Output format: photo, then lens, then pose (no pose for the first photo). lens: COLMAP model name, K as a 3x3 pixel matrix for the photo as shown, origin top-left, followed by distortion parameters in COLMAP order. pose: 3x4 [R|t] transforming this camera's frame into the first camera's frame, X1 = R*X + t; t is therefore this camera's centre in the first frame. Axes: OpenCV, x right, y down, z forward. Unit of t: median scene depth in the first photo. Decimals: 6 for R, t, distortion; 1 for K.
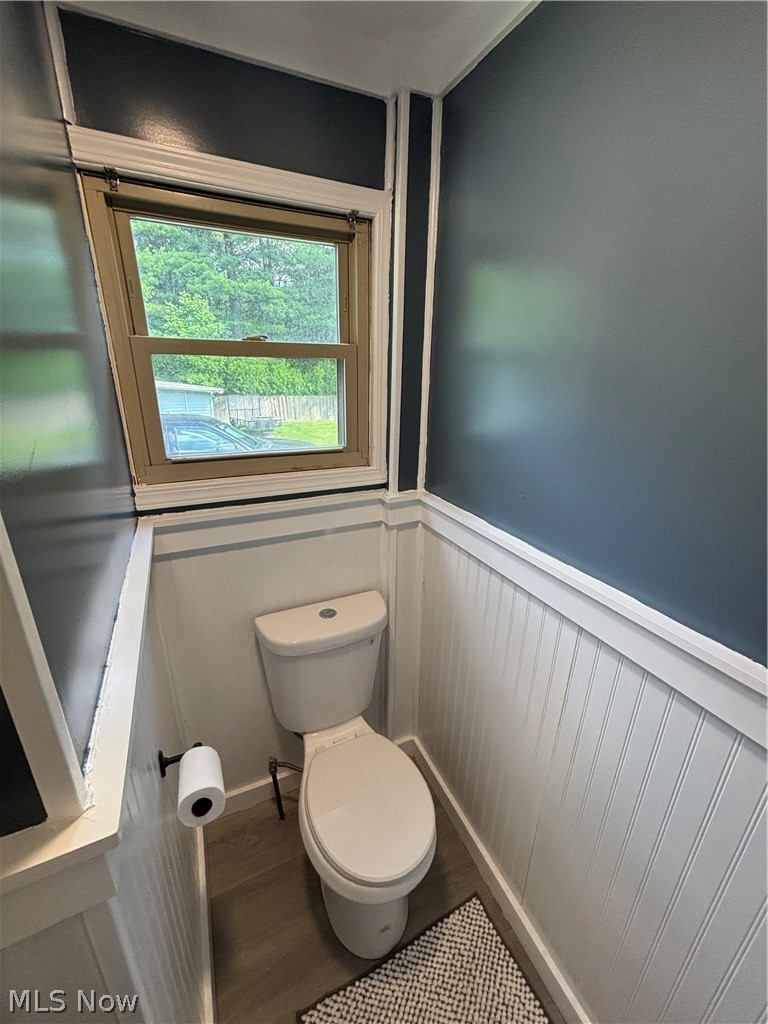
lens RADIAL K [[407.6, 0, 380.7], [0, 407.6, 509.4], [0, 0, 1]] dist [-0.000829, -0.000448]
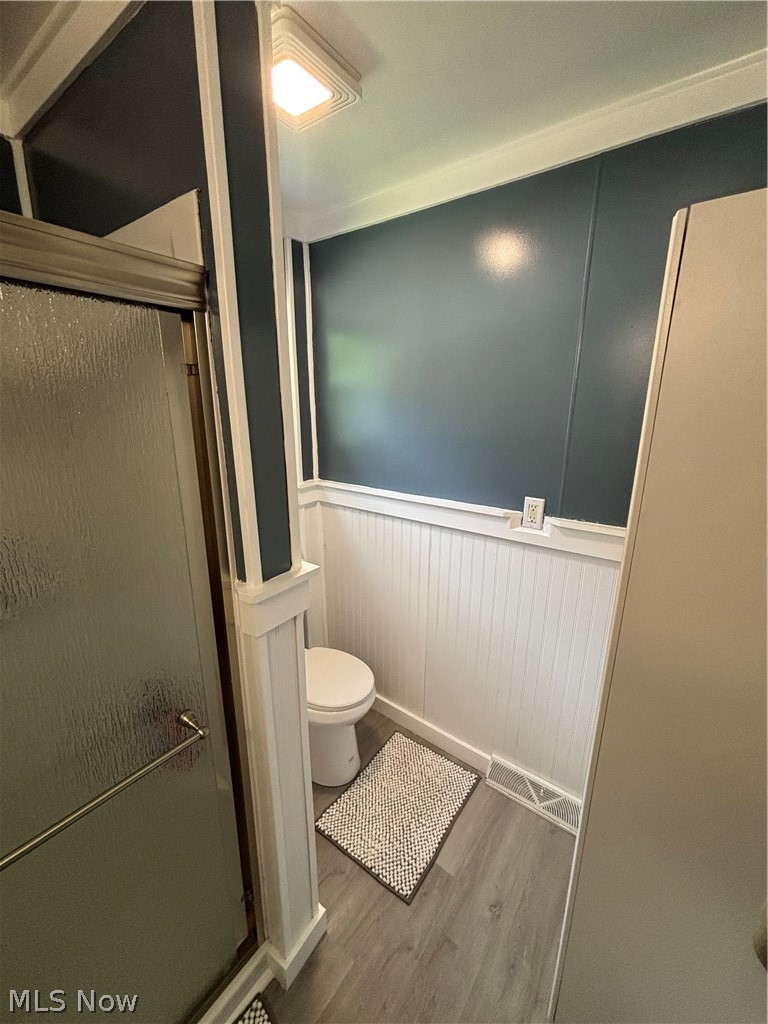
lens RADIAL K [[407.6, 0, 380.7], [0, 407.6, 509.4], [0, 0, 1]] dist [-0.000829, -0.000448]
pose [[0.888353, -0.128465, 0.440823, -0.383251], [0.163042, 0.985755, -0.041296, 0.169851], [-0.429239, 0.108558, 0.896643, -0.439161]]
